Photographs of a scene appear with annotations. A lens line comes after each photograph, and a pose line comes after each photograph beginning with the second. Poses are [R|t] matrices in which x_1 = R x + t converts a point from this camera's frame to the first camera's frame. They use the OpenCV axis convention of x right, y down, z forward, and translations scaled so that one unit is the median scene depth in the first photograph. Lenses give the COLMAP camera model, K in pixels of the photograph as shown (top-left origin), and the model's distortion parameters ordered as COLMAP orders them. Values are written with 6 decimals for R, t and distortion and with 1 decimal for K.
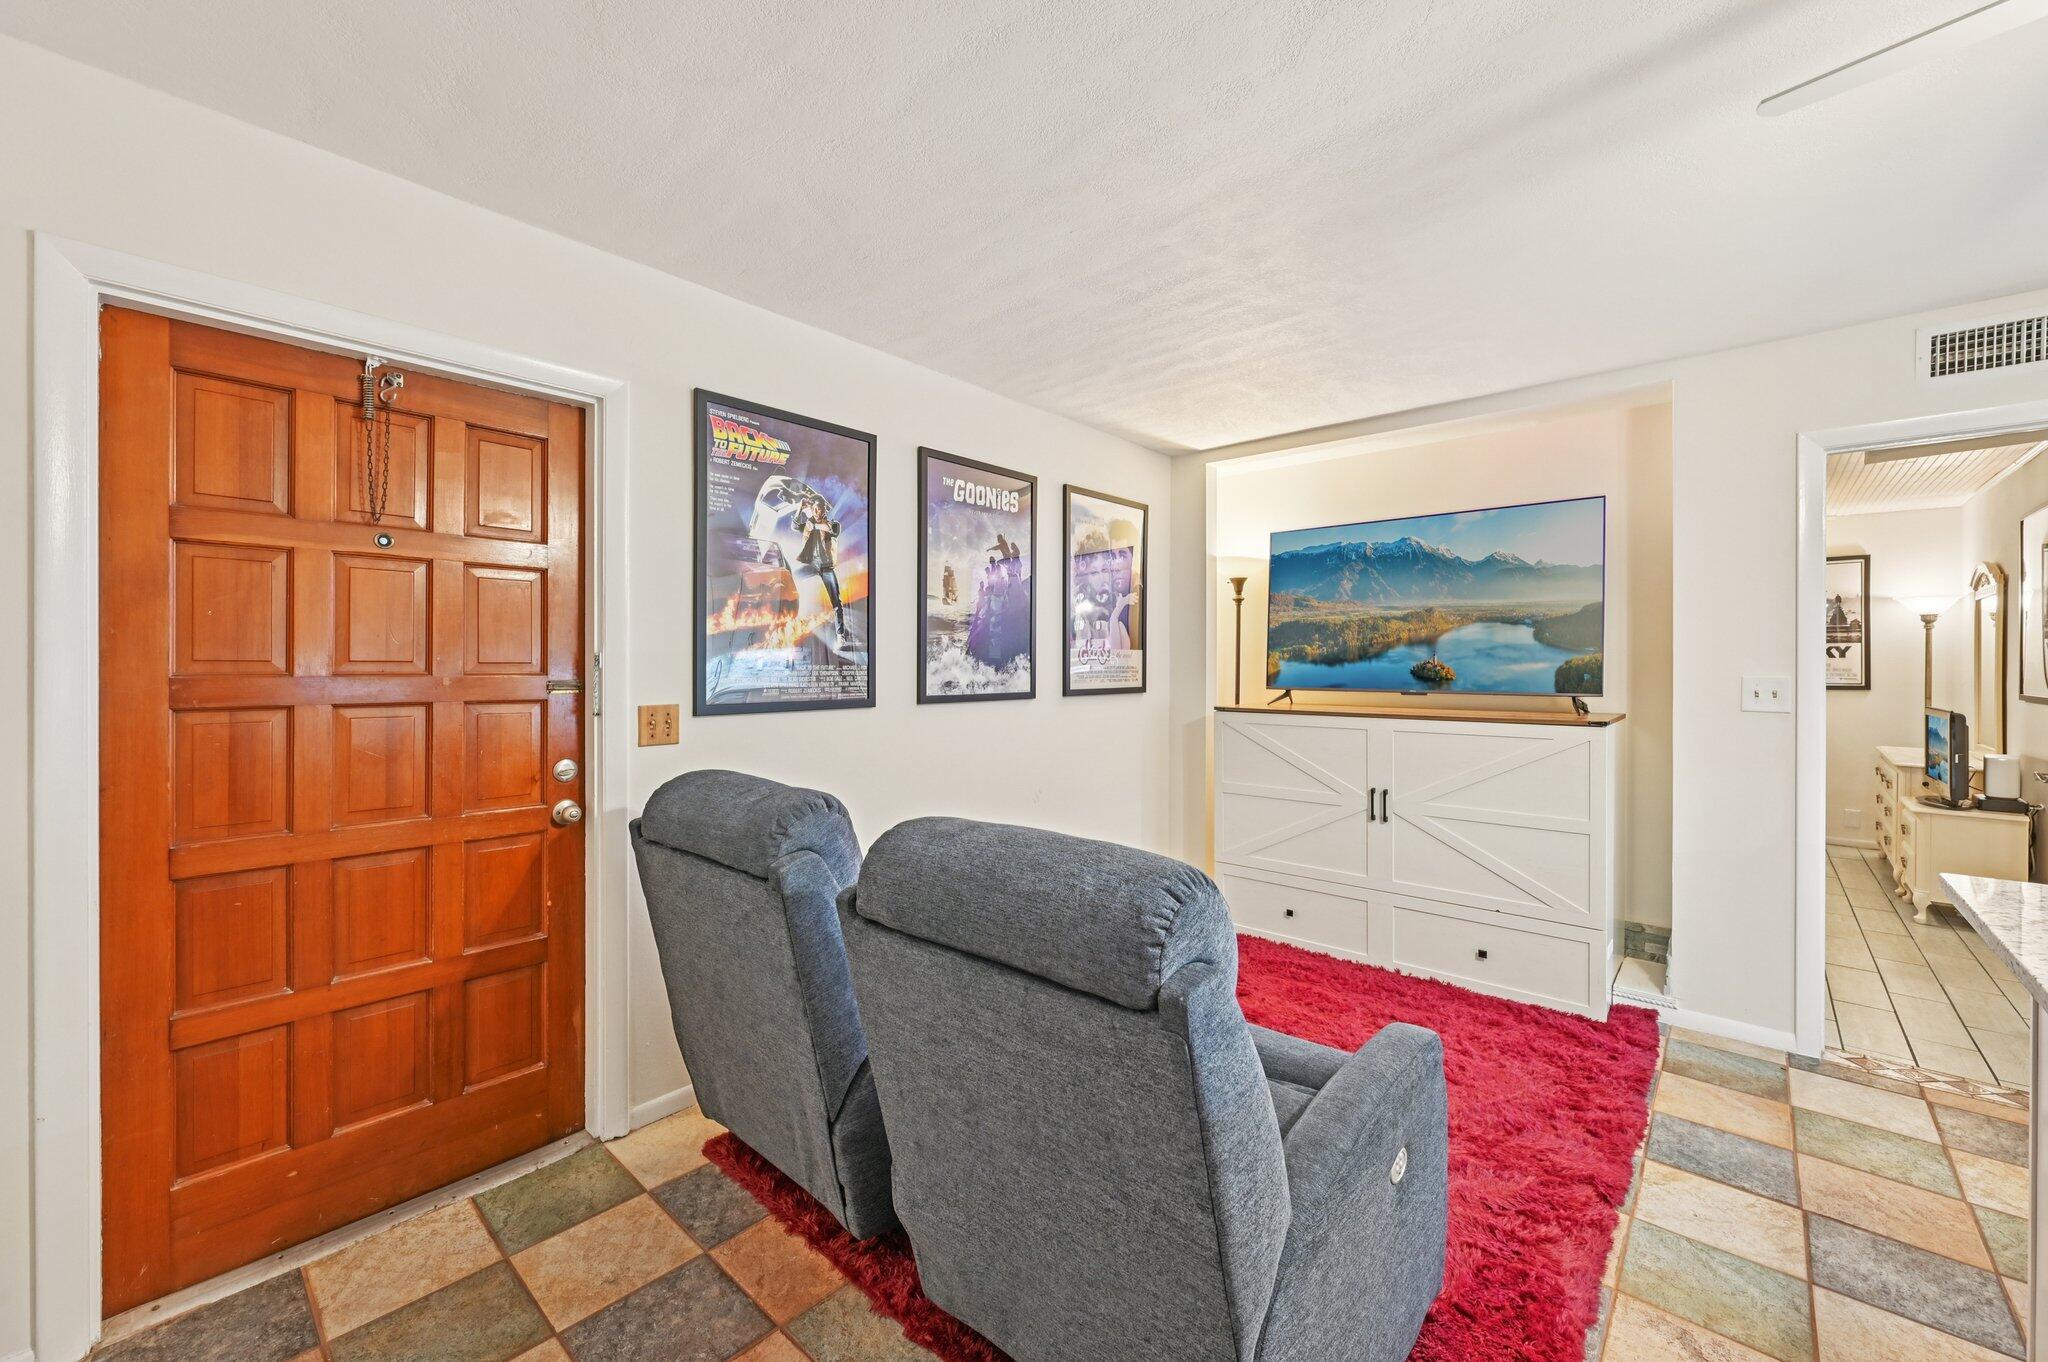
lens RADIAL K [[806.1, 0, 1026.0], [0, 806.1, 669.7], [0, 0, 1]] dist [-0.001237, 0.000369]
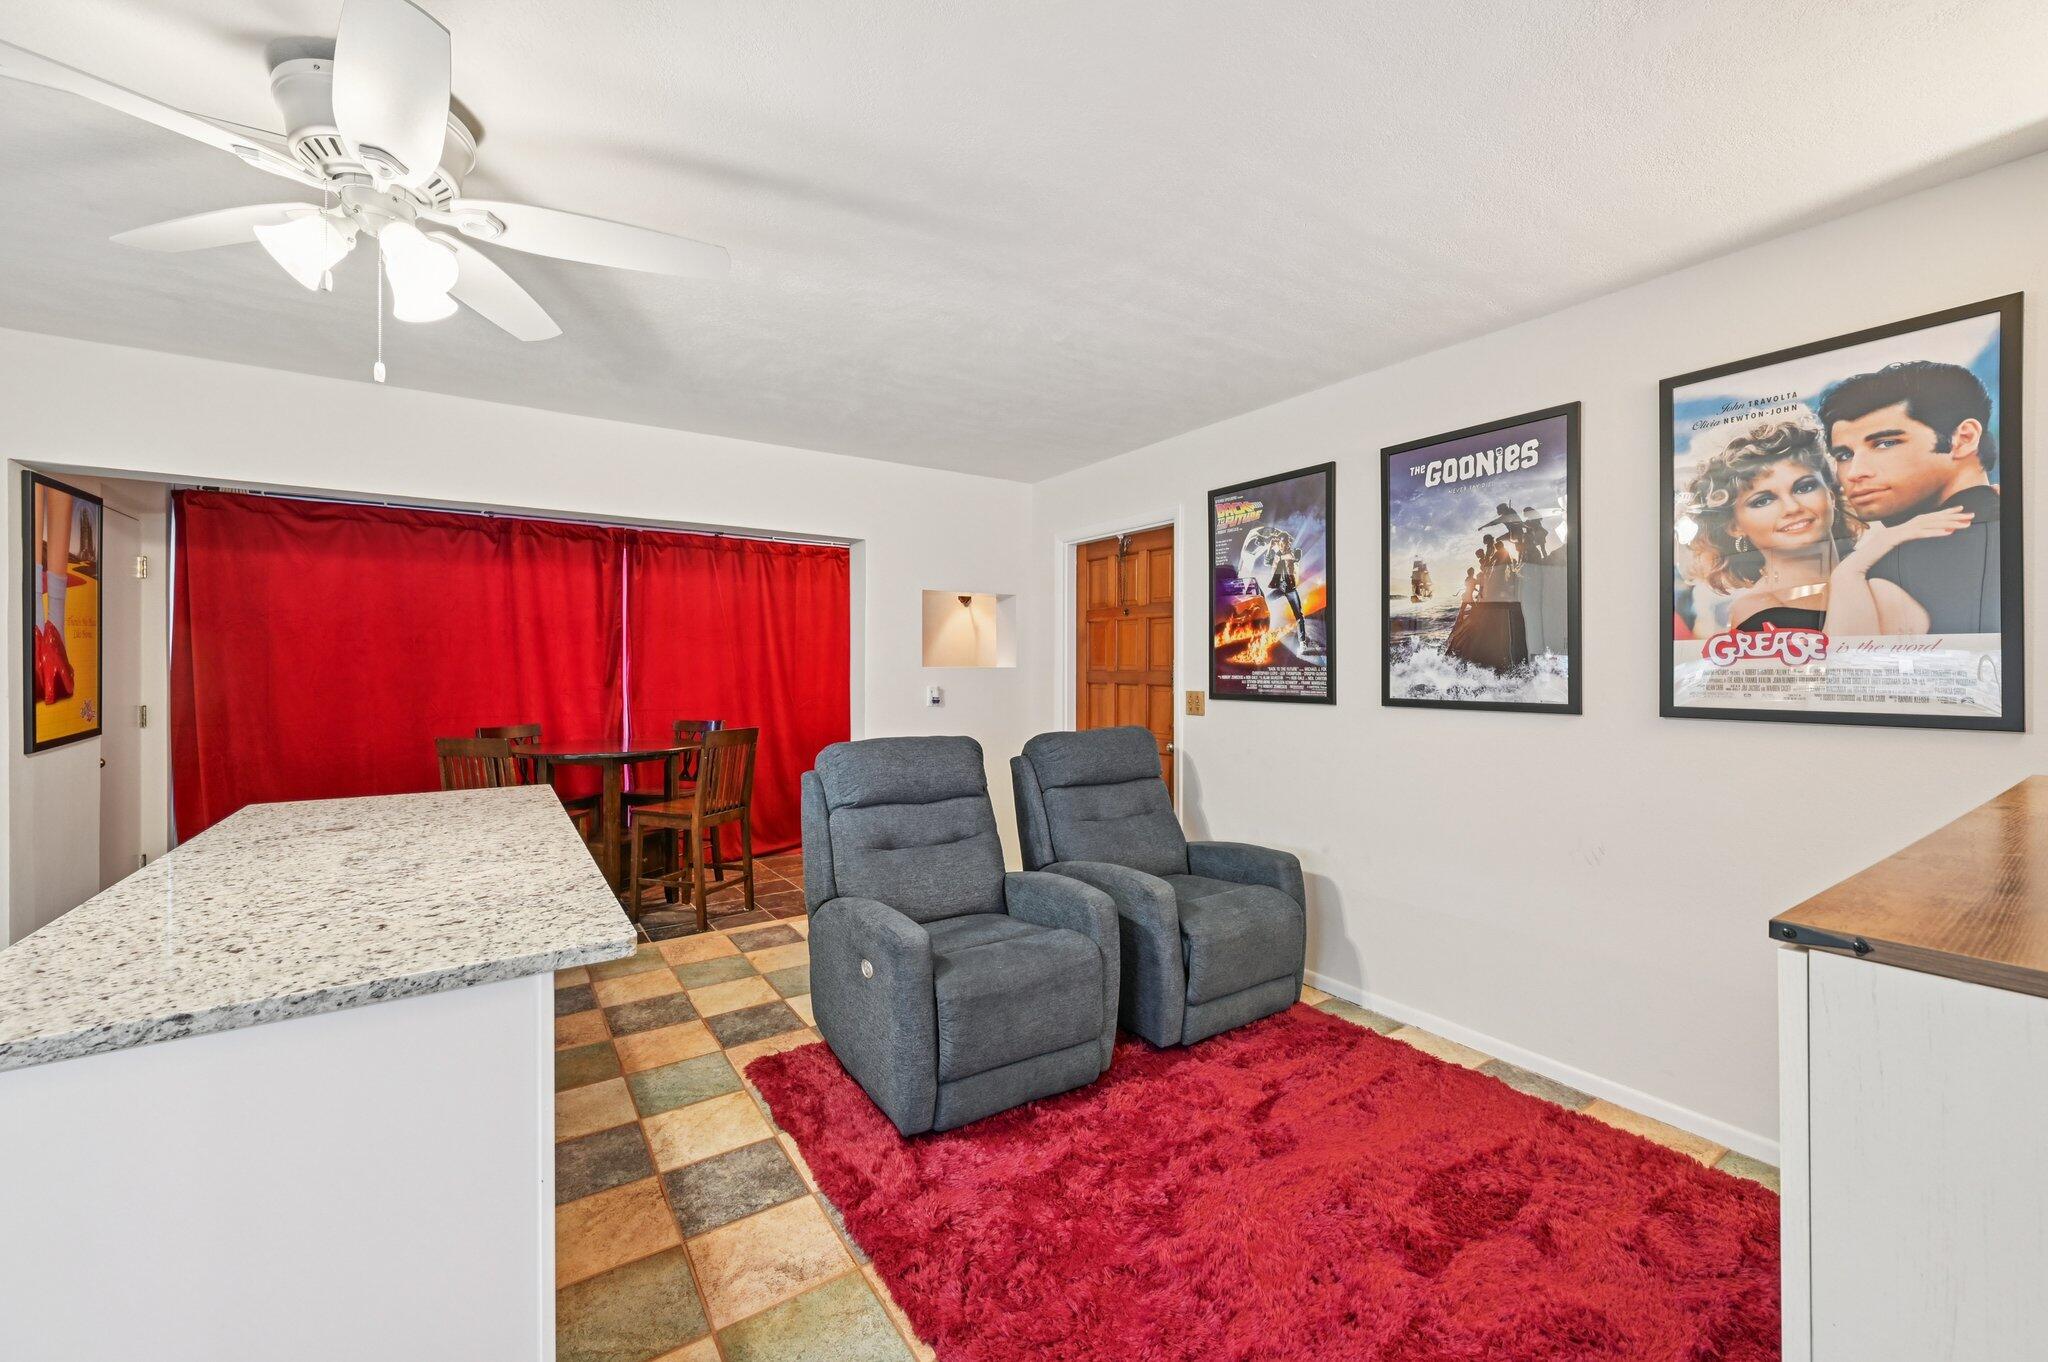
lens RADIAL K [[810.4, 0, 1027.0], [0, 810.4, 664.7], [0, 0, 1]] dist [-0.001357, -0.000087]
pose [[-0.246098, -0.003097, -0.969240, 1.066200], [-0.007254, 0.999973, -0.001354, -0.004616], [0.969218, 0.006697, -0.246114, 0.919583]]
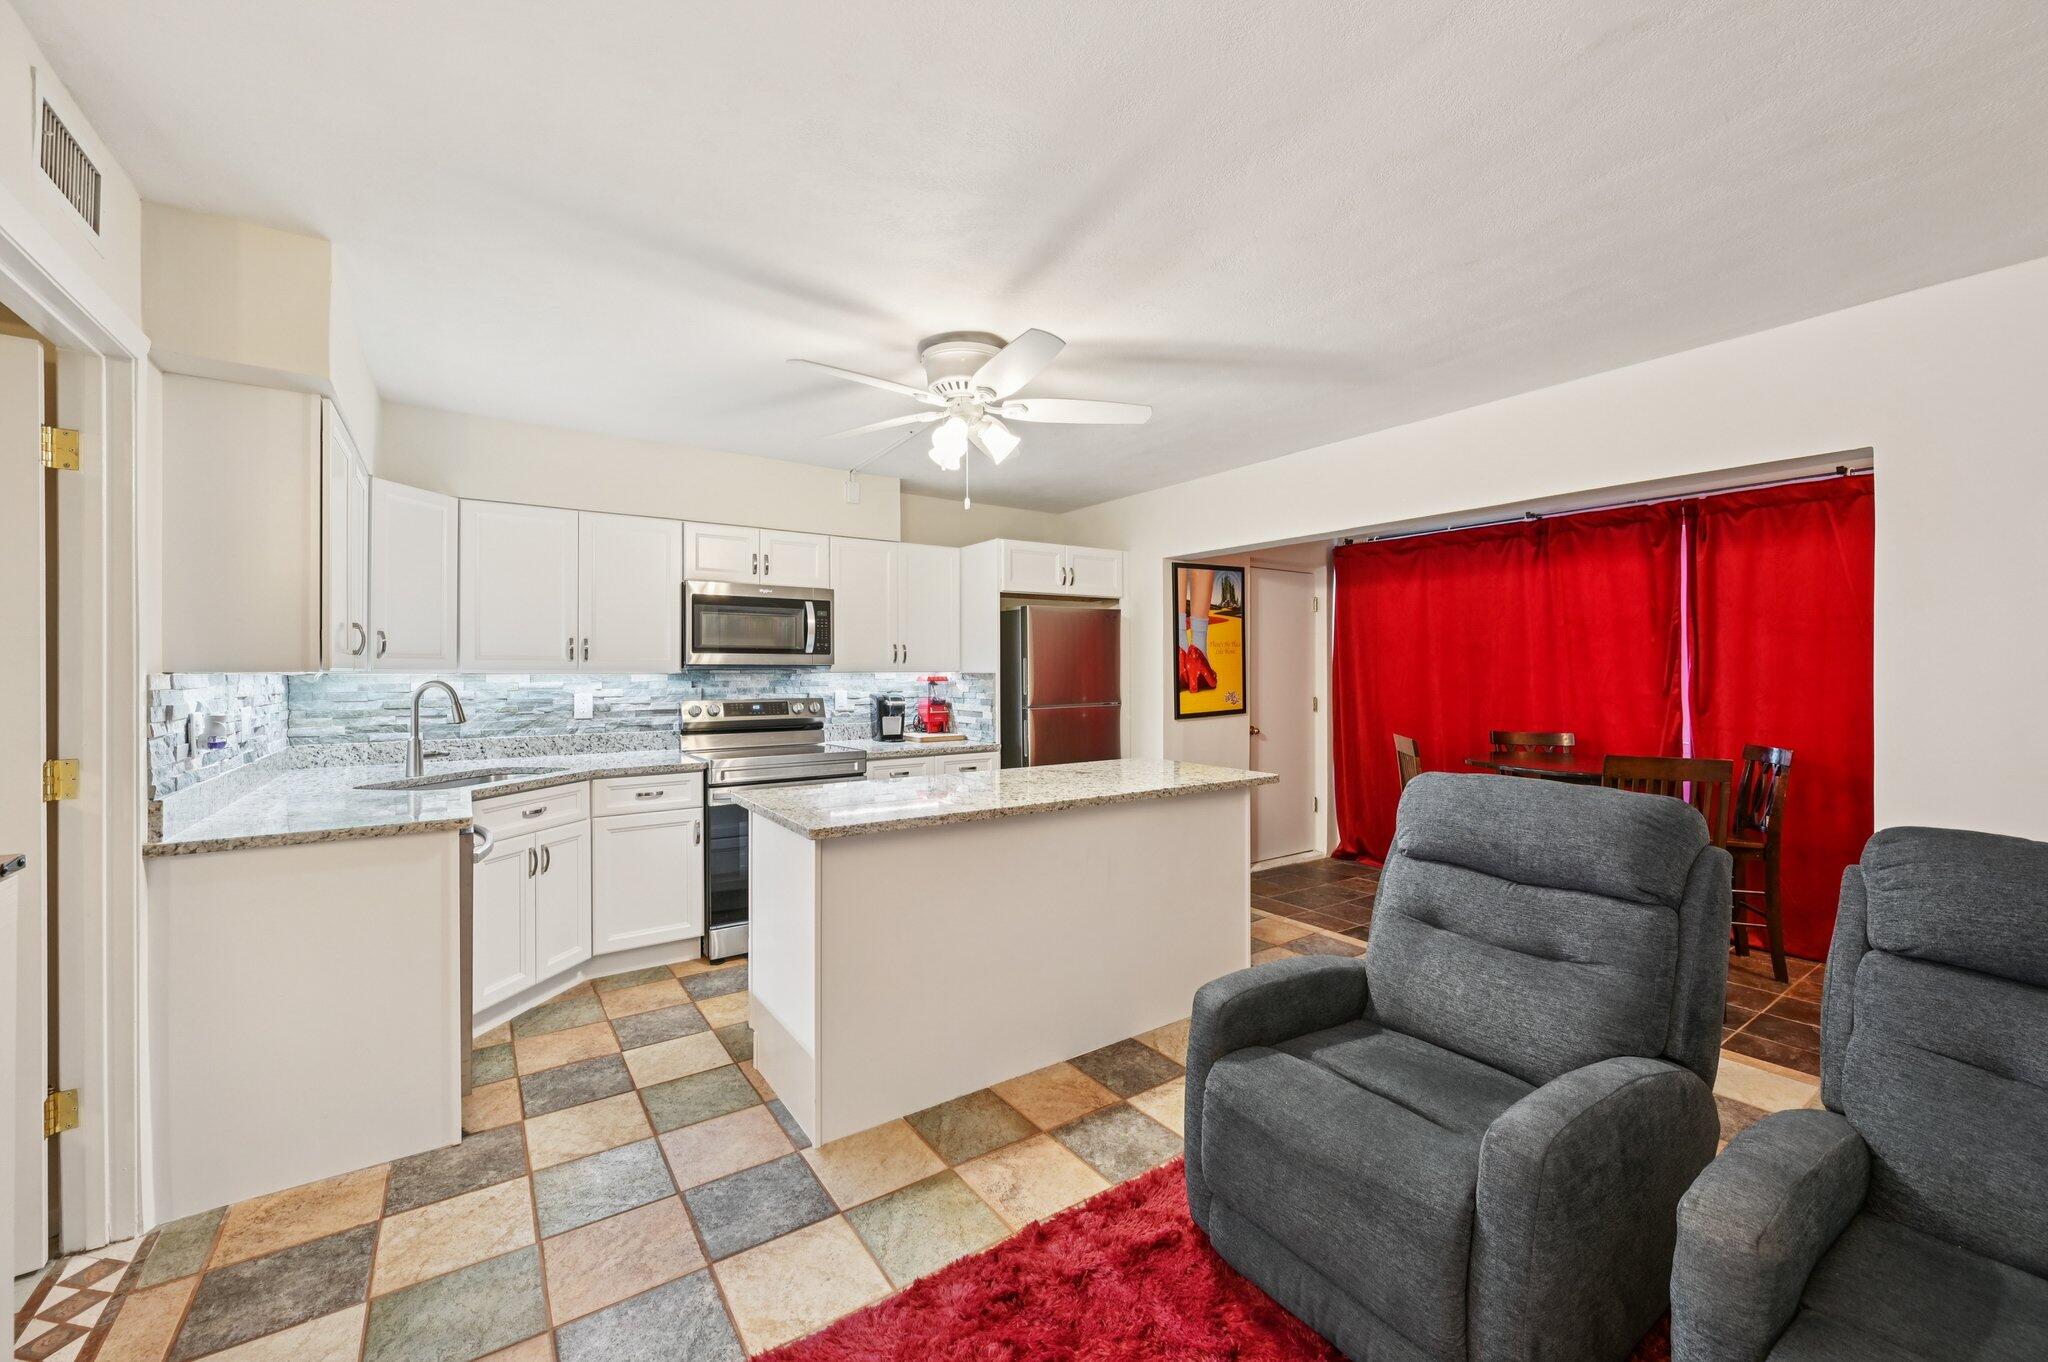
lens RADIAL K [[810.4, 0, 1027.0], [0, 810.4, 664.7], [0, 0, 1]] dist [-0.001357, -0.000087]
pose [[-0.973627, 0.000070, 0.228148, 0.290460], [0.000290, 1.000000, 0.000934, -0.010875], [-0.228148, 0.000976, -0.973626, 1.314136]]
